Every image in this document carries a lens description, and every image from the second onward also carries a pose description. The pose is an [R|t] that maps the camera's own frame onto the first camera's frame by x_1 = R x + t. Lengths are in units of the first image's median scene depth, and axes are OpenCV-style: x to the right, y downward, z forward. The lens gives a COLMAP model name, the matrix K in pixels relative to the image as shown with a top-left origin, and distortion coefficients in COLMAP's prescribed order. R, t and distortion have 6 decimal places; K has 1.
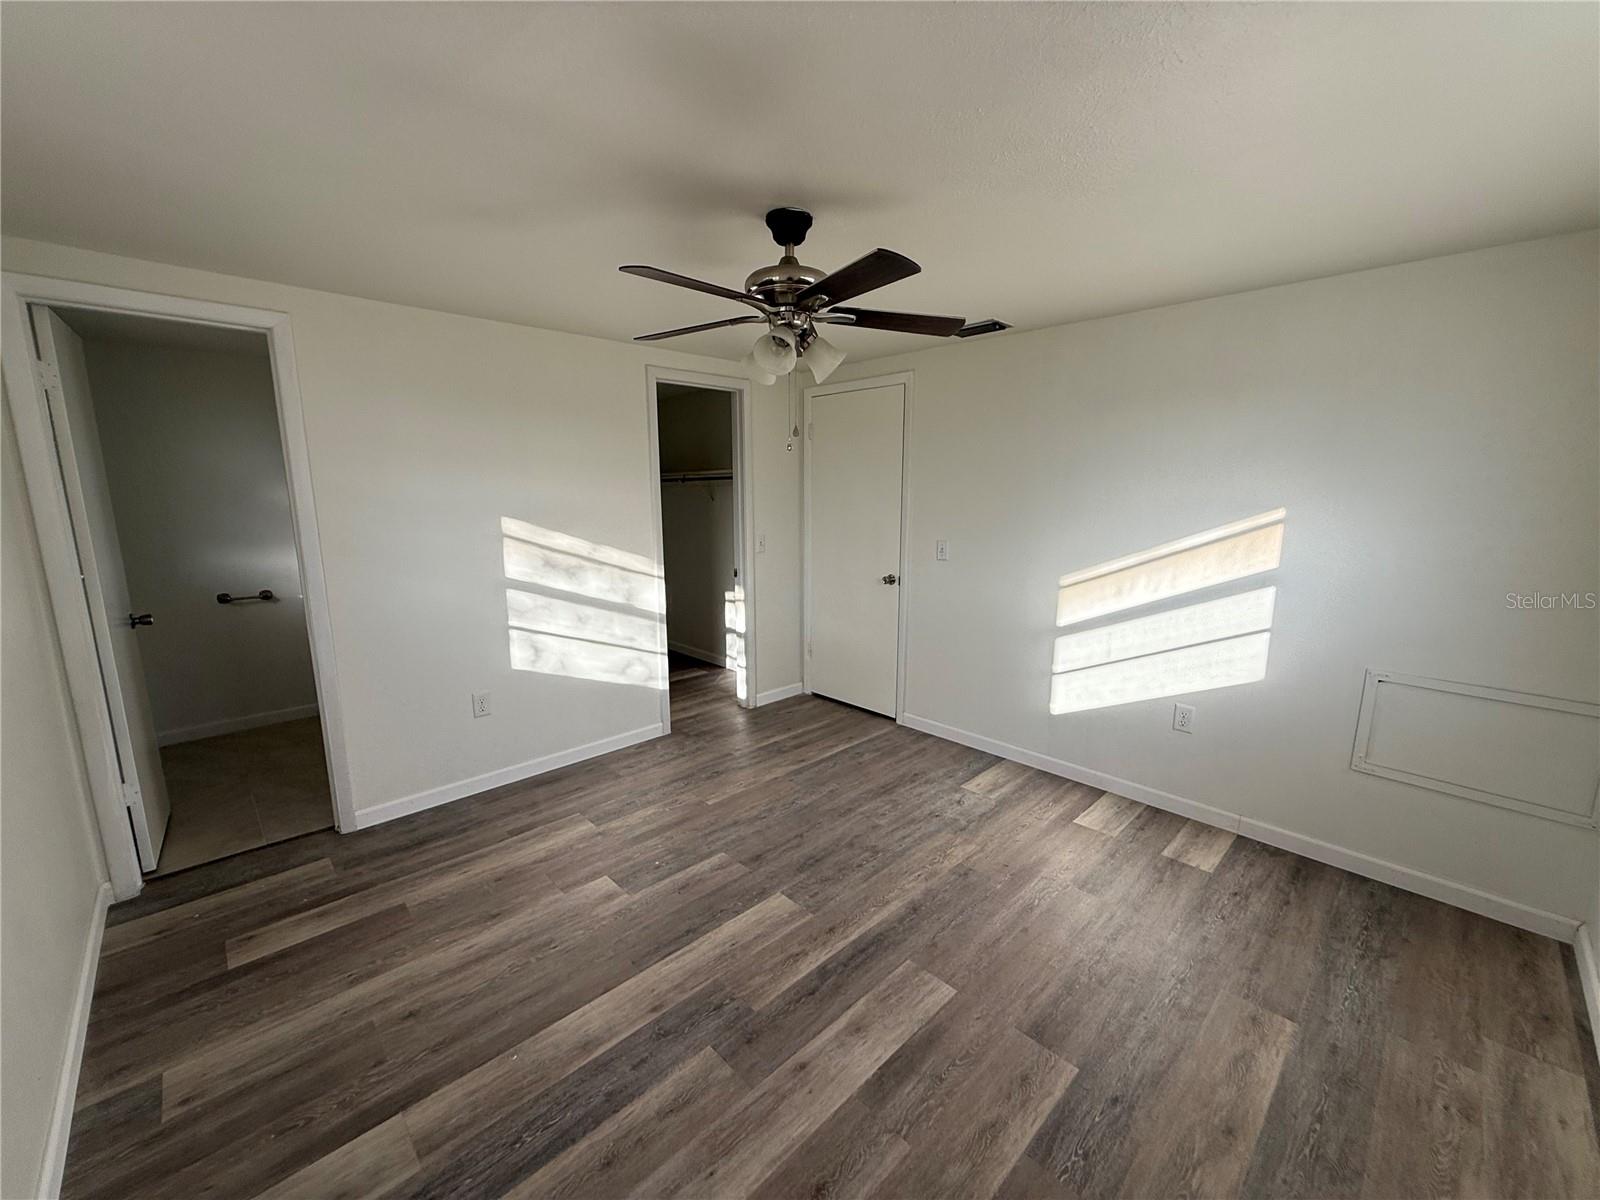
lens RADIAL K [[632.9, 0, 802.8], [0, 632.9, 603.2], [0, 0, 1]] dist [-0.000698, -0.000122]
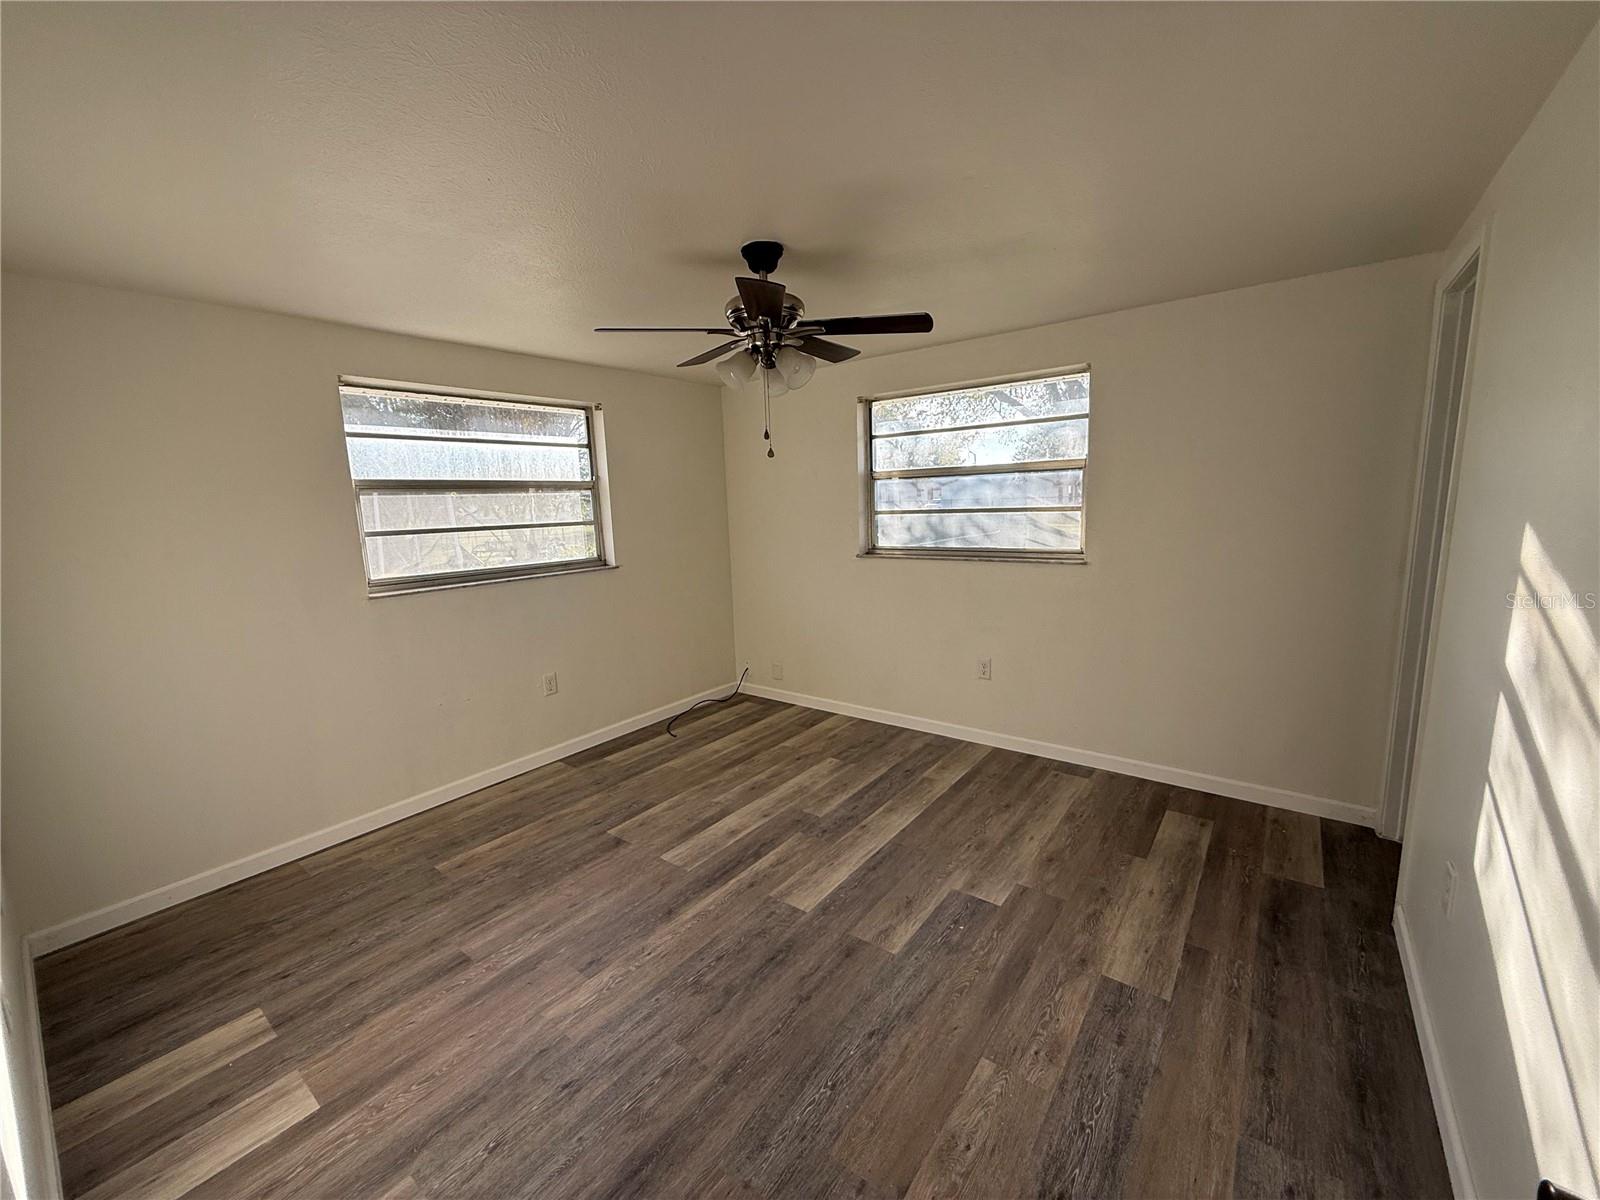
lens RADIAL K [[639.5, 0, 791.4], [0, 639.5, 608.3], [0, 0, 1]] dist [0.000965, 0.000017]
pose [[-0.990807, 0.056730, -0.122810, 0.085022], [0.011391, 0.939584, 0.342128, -0.323143], [0.134799, 0.337584, -0.931593, 1.857180]]
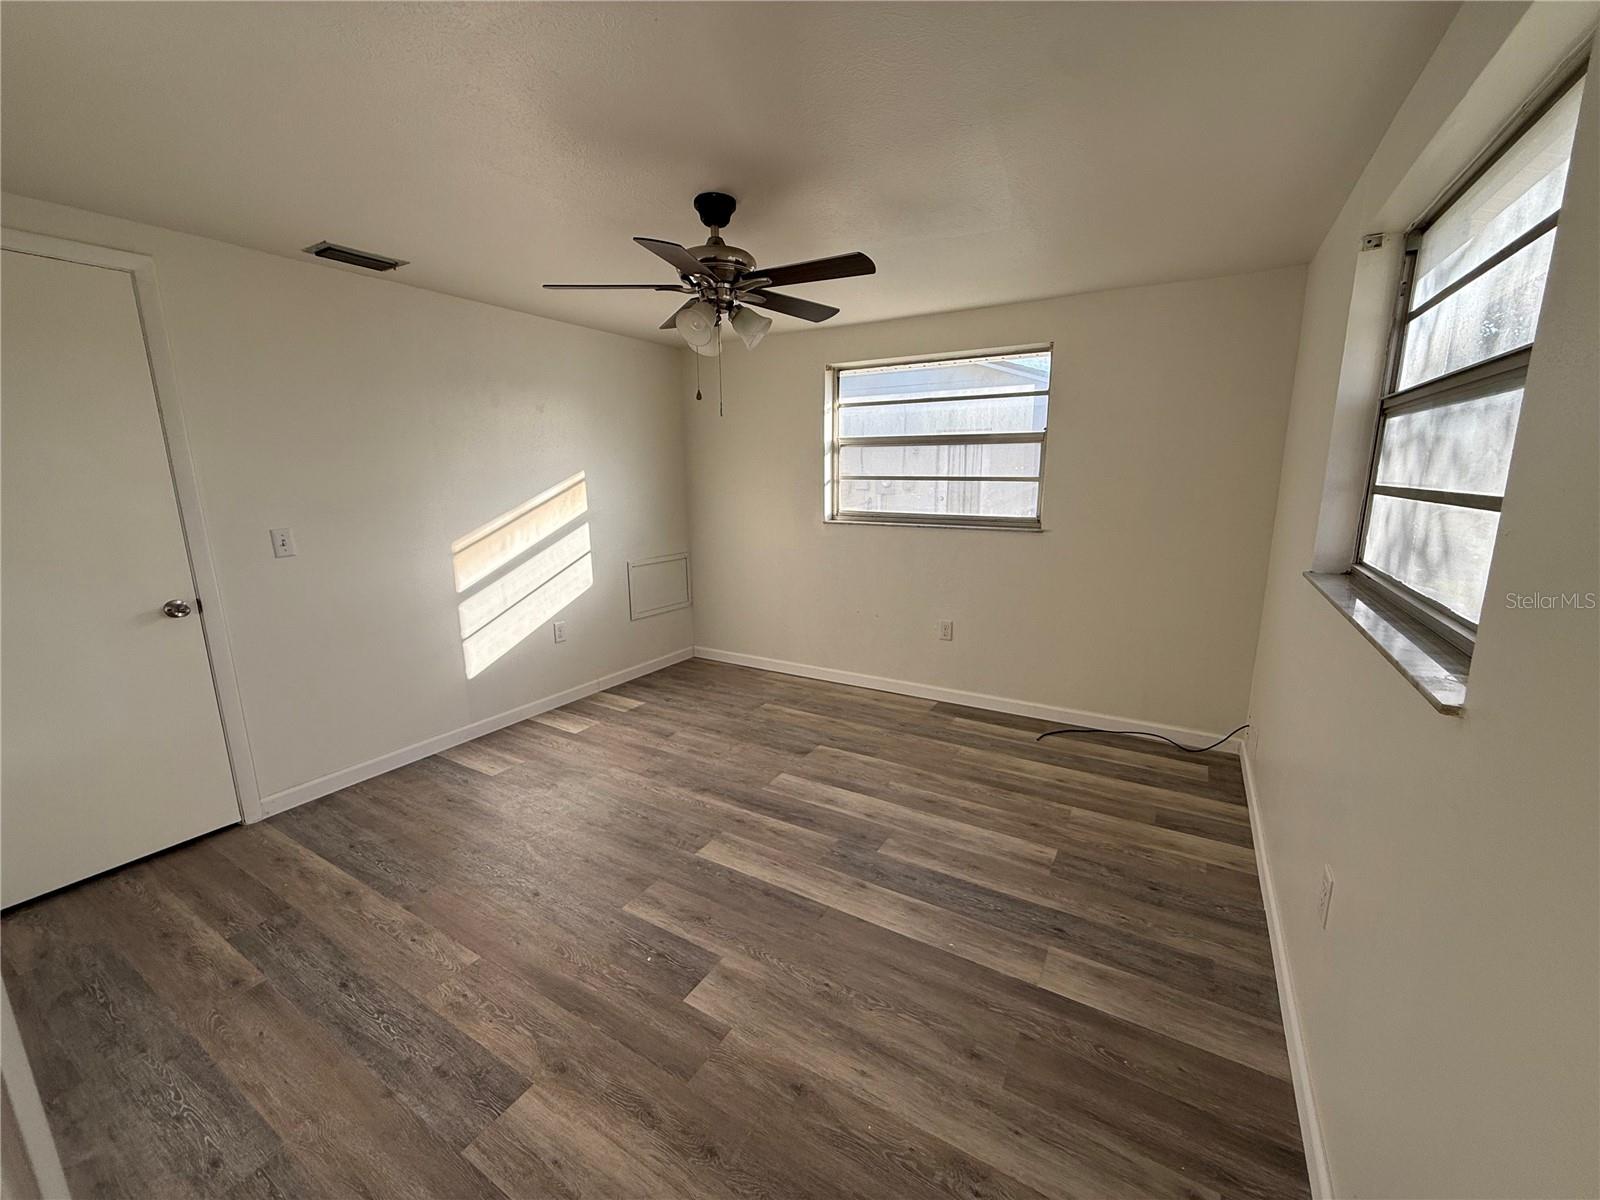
lens RADIAL K [[638.2, 0, 795.0], [0, 638.2, 600.7], [0, 0, 1]] dist [-0.000665, -0.000241]
pose [[-0.248314, -0.194622, 0.948927, -1.022924], [0.180244, 0.953218, 0.242668, -0.152546], [-0.951763, 0.231296, -0.201618, 1.024574]]
